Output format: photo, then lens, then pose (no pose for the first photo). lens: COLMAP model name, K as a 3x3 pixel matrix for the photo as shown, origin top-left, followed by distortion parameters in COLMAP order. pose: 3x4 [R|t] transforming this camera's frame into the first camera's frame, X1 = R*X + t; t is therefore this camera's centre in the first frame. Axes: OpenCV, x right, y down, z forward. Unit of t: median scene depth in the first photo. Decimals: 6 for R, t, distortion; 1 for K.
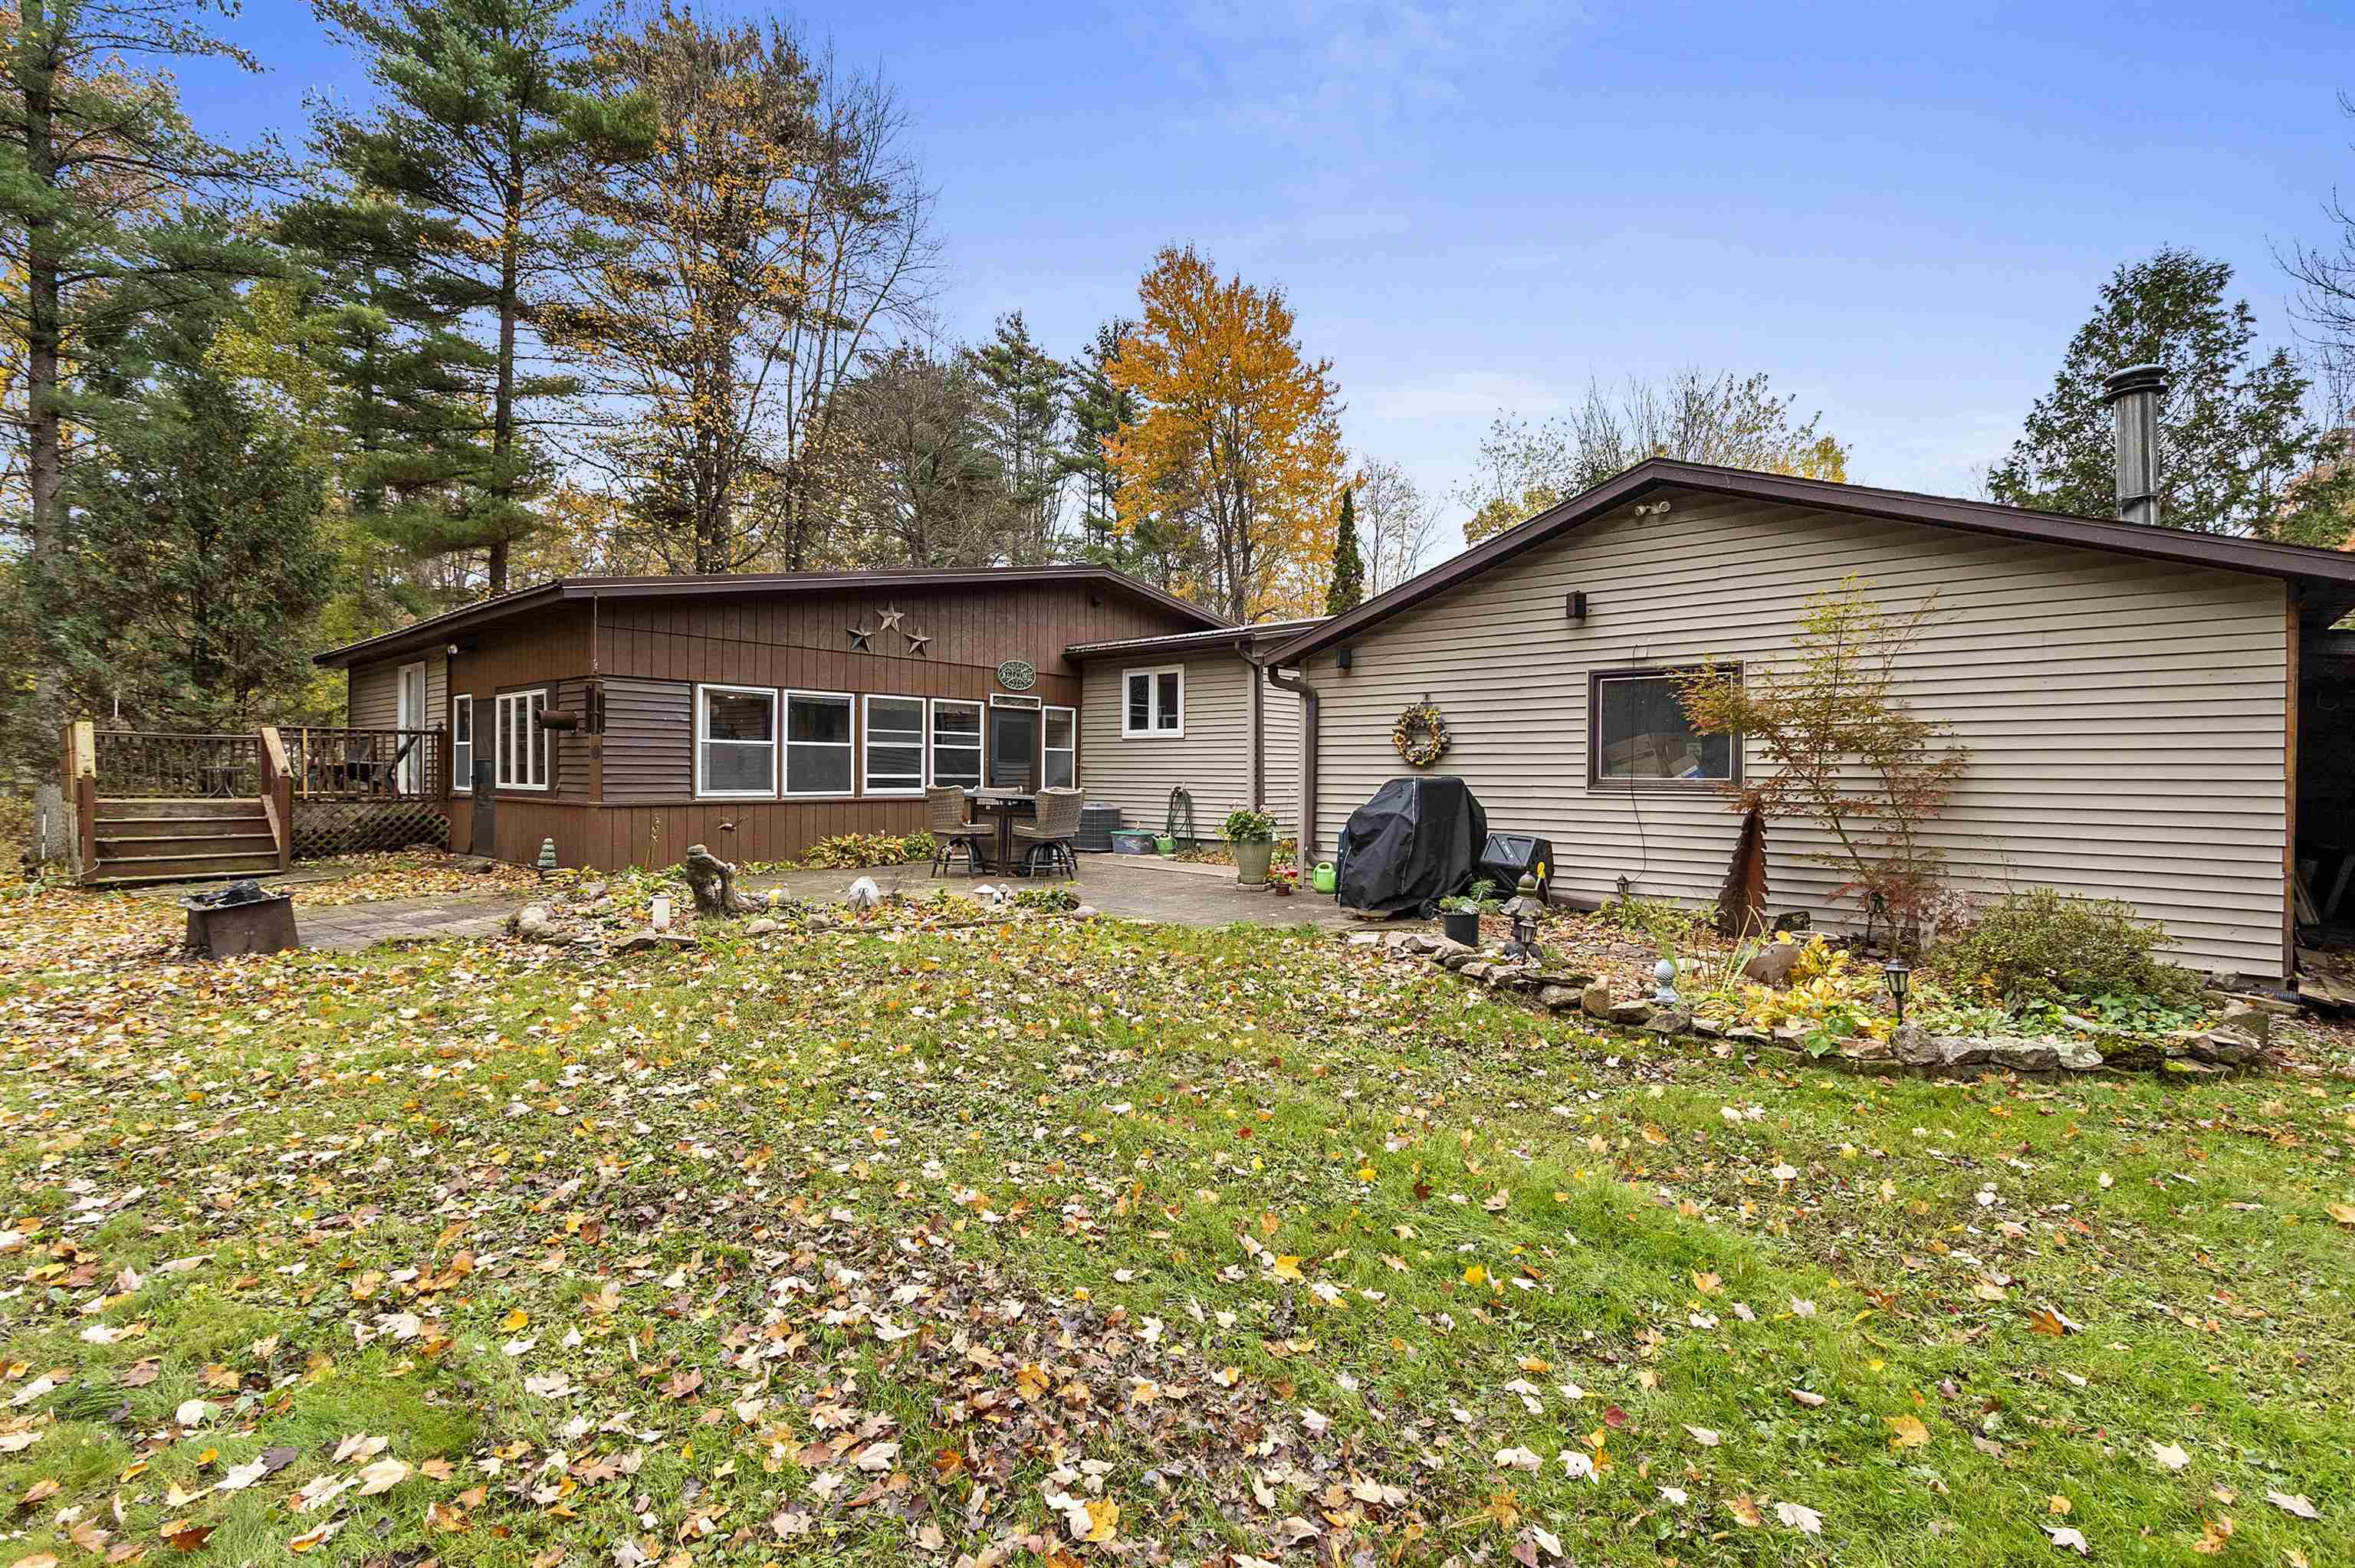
lens RADIAL K [[1060.8, 0, 1177.5], [0, 1060.8, 784.0], [0, 0, 1]] dist [0.000096, -0.007125]
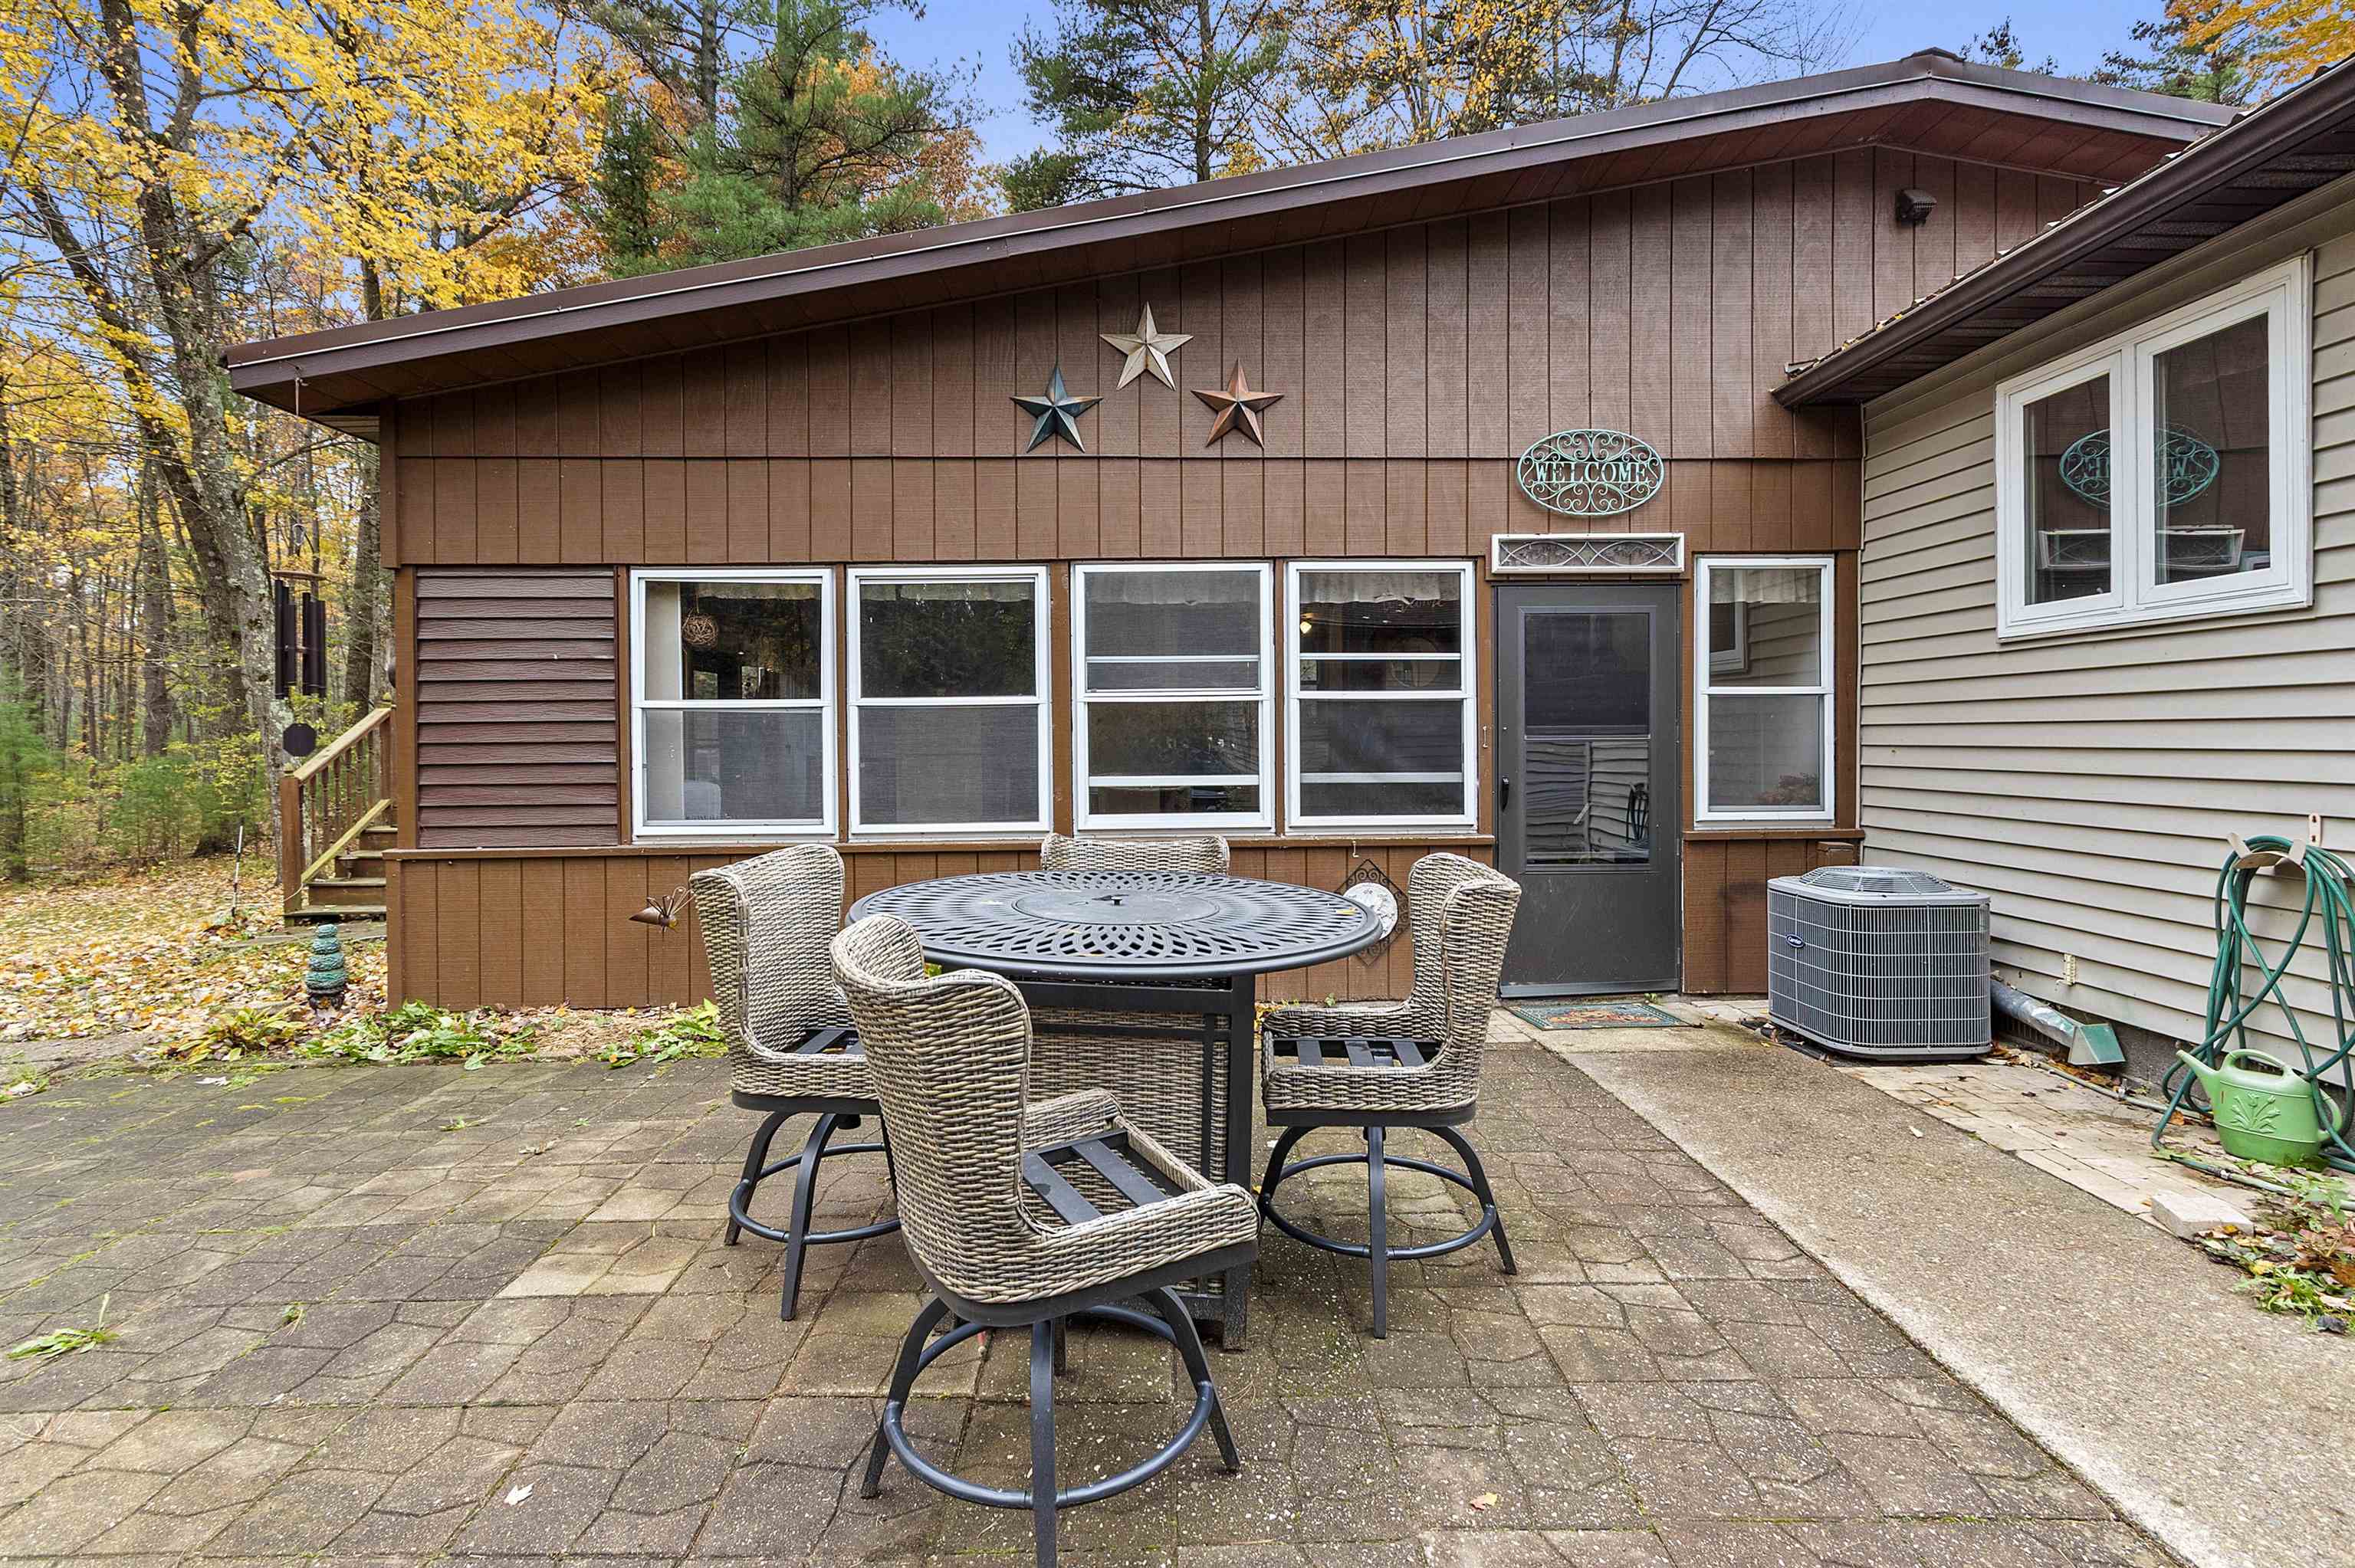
lens RADIAL K [[1107.7, 0, 1173.9], [0, 1107.7, 744.1], [0, 0, 1]] dist [0.003092, 0.000104]
pose [[0.676769, -0.010877, -0.736115, 0.016863], [0.006298, 0.999940, -0.008985, -0.017209], [0.736168, 0.001444, 0.676797, 0.758191]]
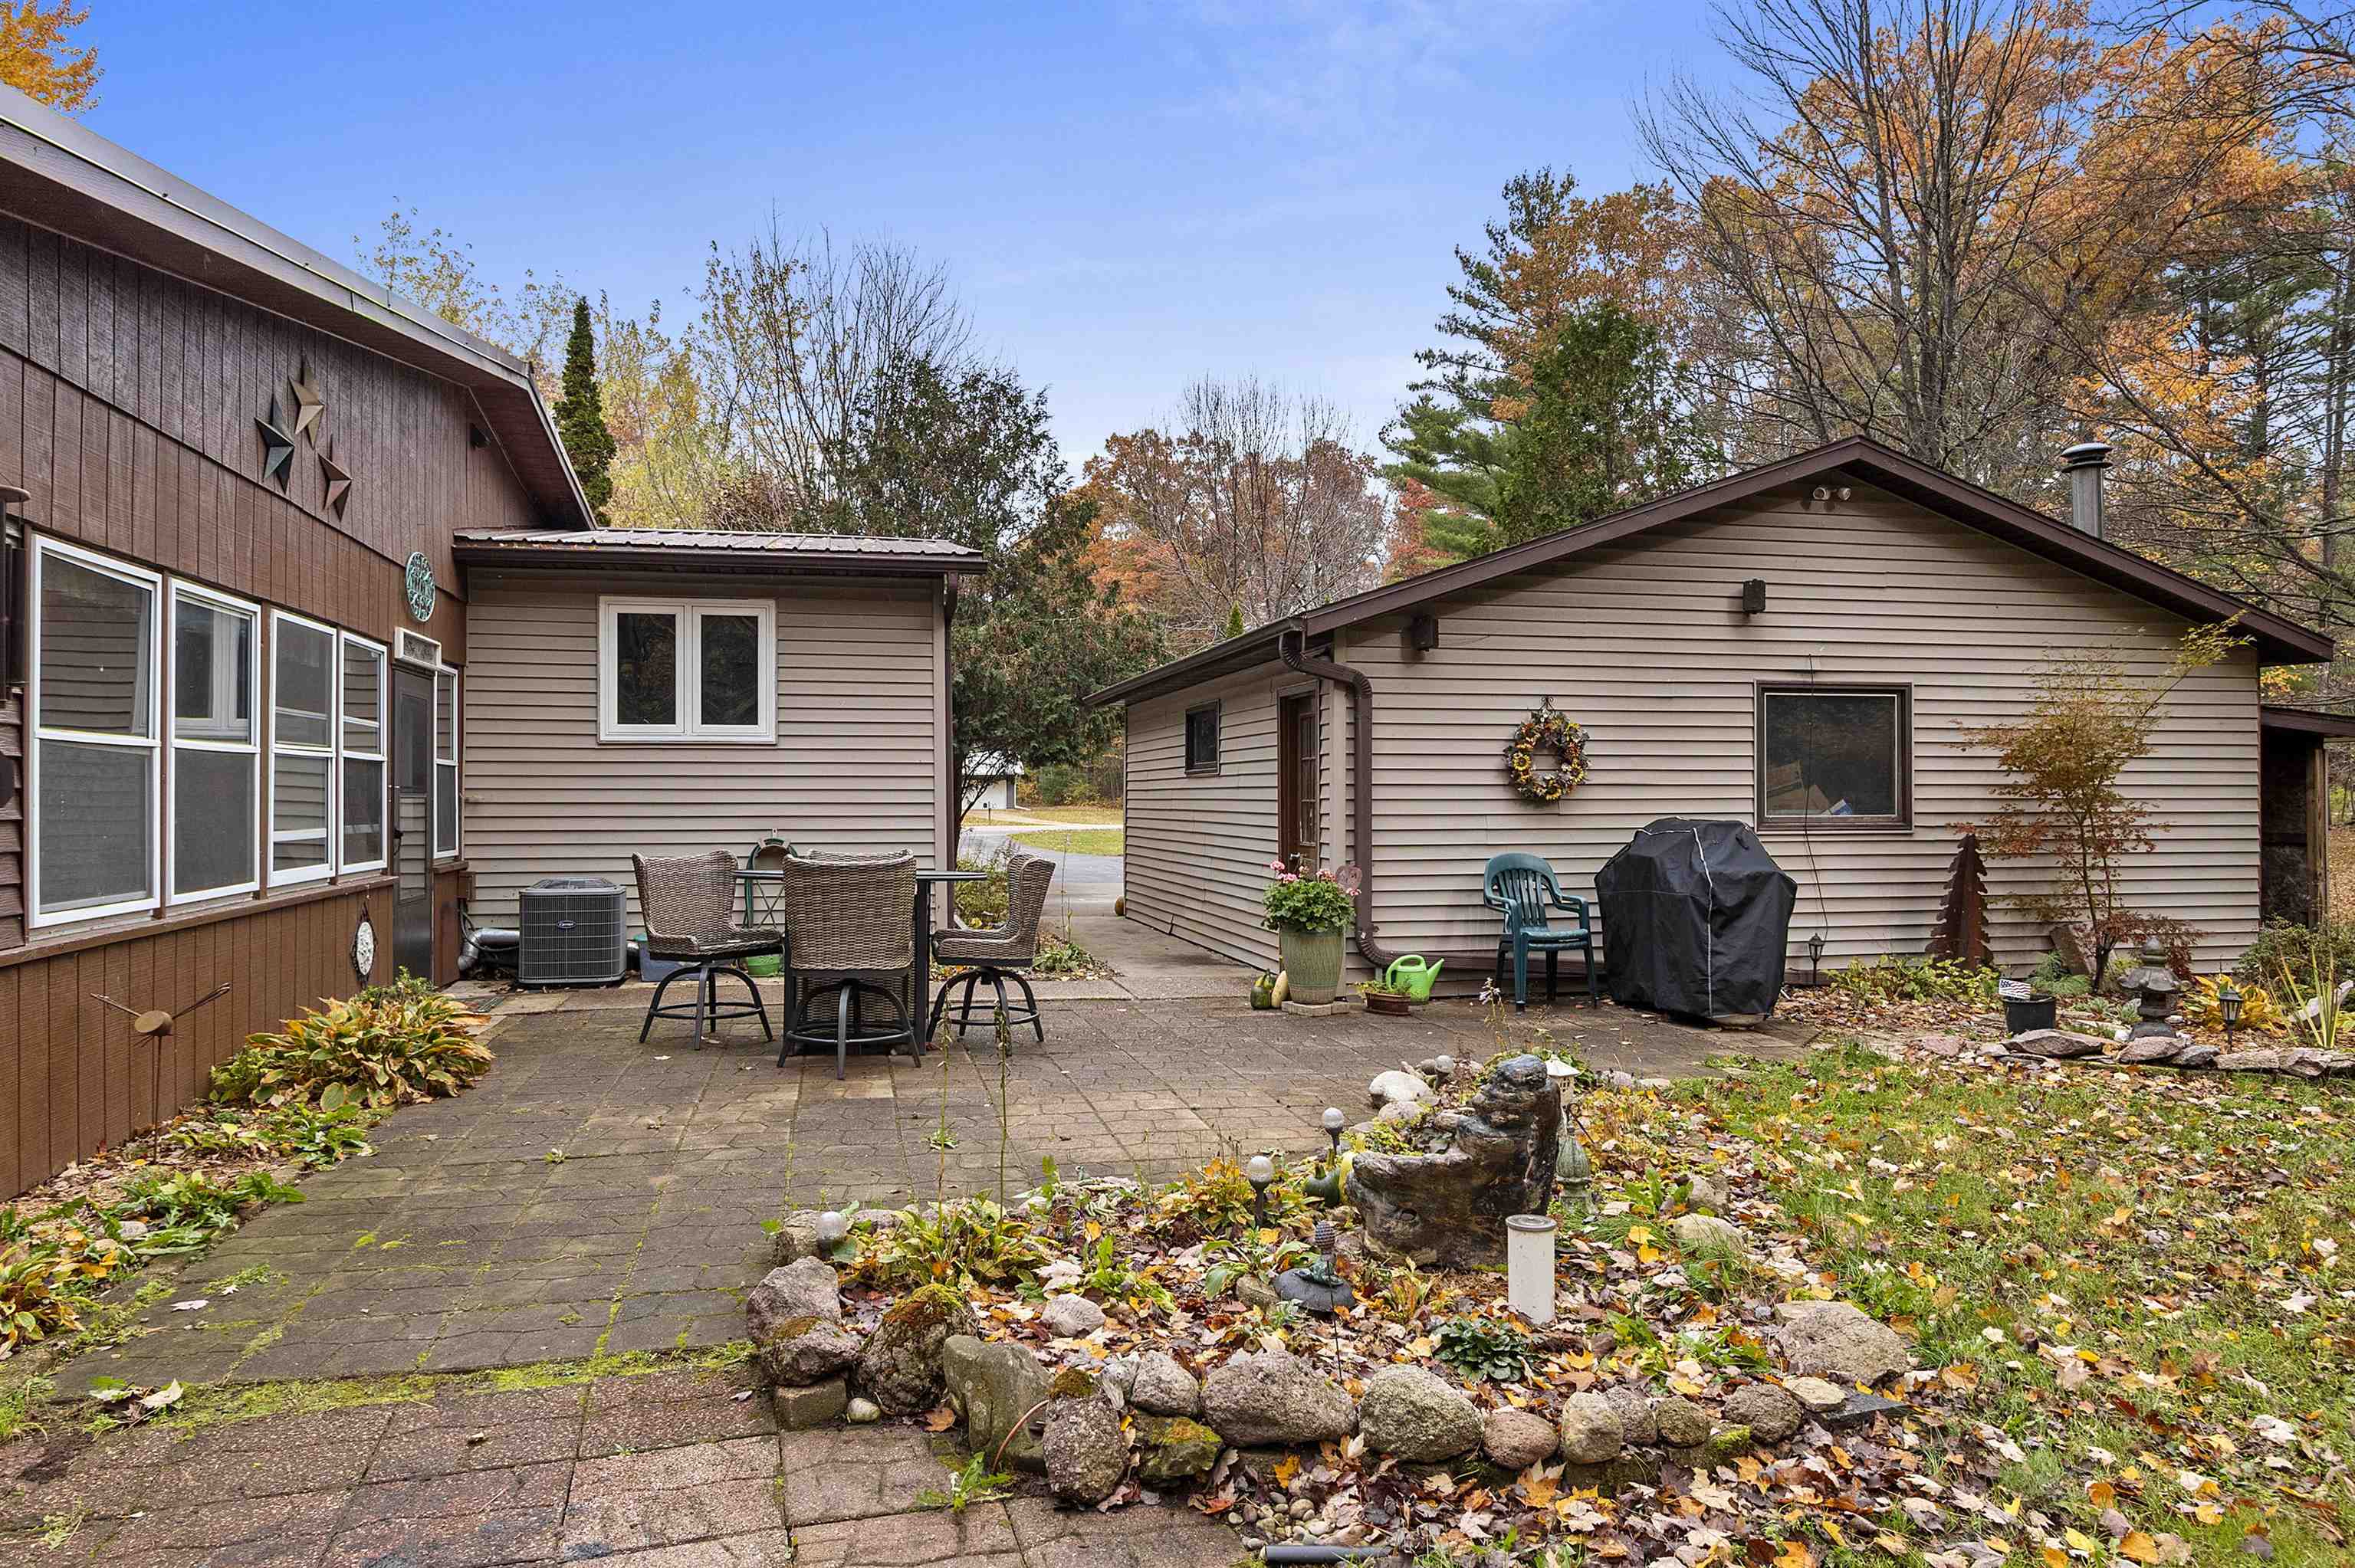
lens RADIAL K [[1546.2, 0, 1177.5], [0, 1546.2, 784.0], [0, 0, 1]] dist [0.000103, 0.000136]
pose [[0.586748, -0.001480, 0.809768, -0.536803], [0.012945, 0.999888, -0.007552, -0.017631], [-0.809666, 0.014914, 0.586701, 0.447922]]
